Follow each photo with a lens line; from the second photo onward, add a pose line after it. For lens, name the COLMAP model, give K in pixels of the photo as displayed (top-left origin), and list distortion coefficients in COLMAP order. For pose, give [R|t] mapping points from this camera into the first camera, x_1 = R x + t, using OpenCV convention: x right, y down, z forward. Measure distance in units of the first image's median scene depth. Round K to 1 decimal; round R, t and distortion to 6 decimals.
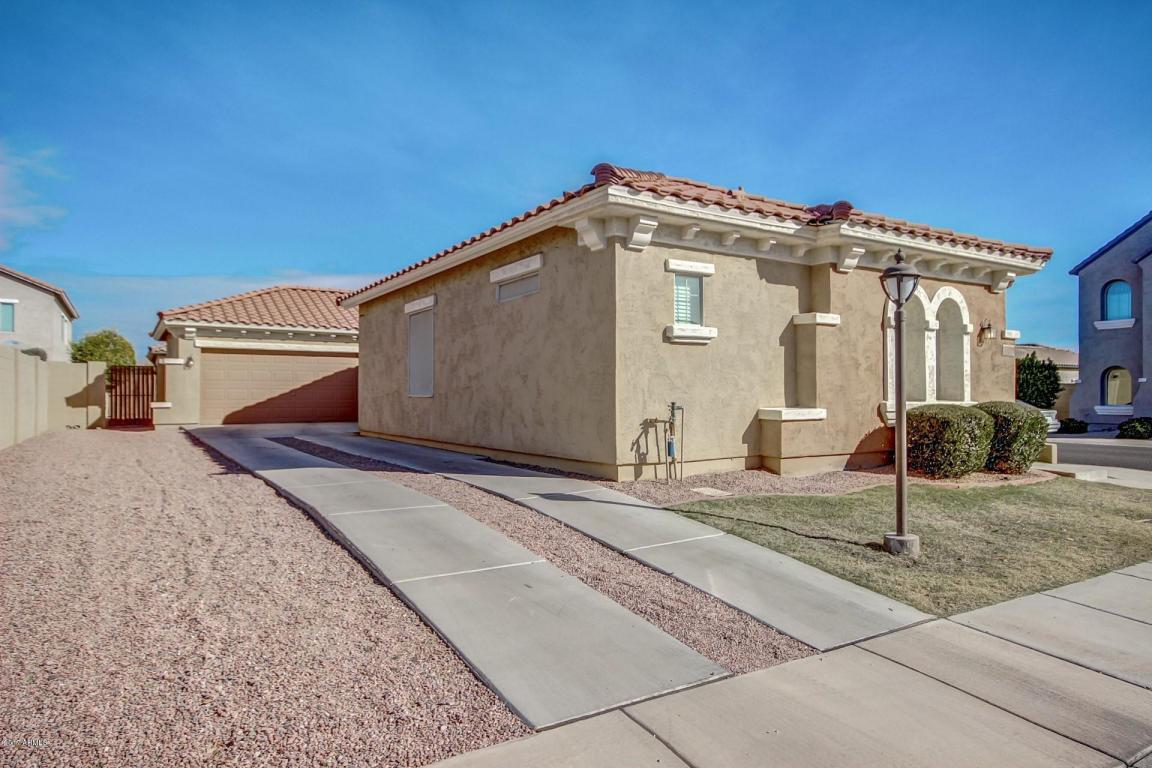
lens RADIAL K [[716.8, 0, 579.0], [0, 716.8, 383.0], [0, 0, 1]] dist [-0.001138, 0.000865]
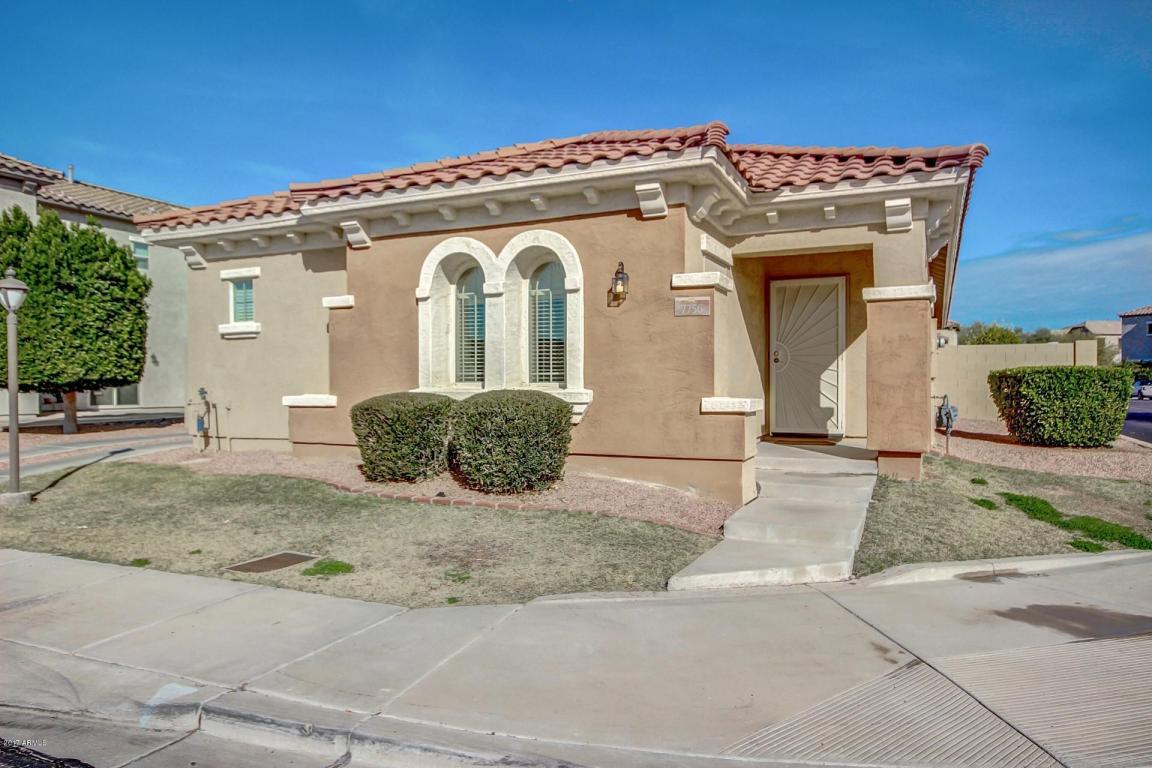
lens RADIAL K [[780.3, 0, 579.4], [0, 780.3, 386.8], [0, 0, 1]] dist [-0.010853, 0.006815]
pose [[0.532954, 0.001367, -0.846143, 1.404528], [0.015467, 0.999816, 0.011357, 0.016978], [0.846003, -0.019140, 0.532835, 0.721917]]
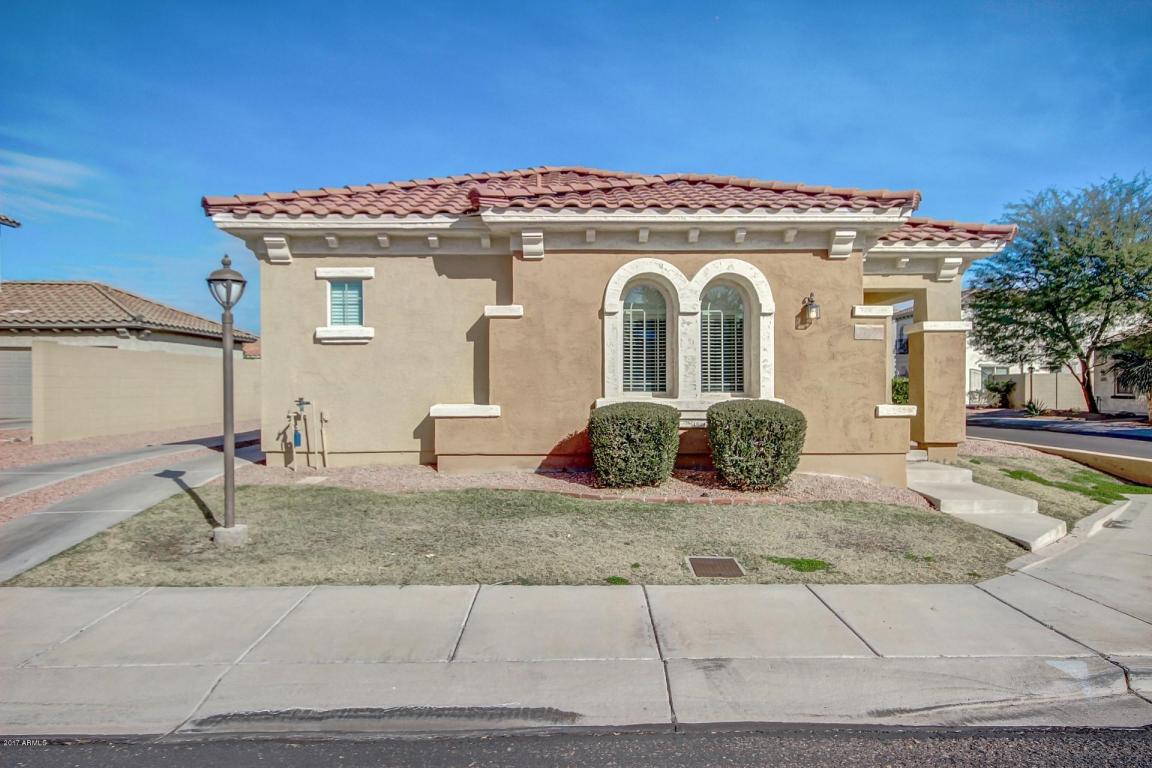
lens RADIAL K [[716.8, 0, 578.8], [0, 716.8, 385.4], [0, 0, 1]] dist [-0.001138, 0.000865]
pose [[0.848388, -0.003494, -0.529363, 0.939459], [0.009277, 0.999923, 0.008269, 0.002229], [0.529294, -0.011926, 0.848355, 0.247290]]
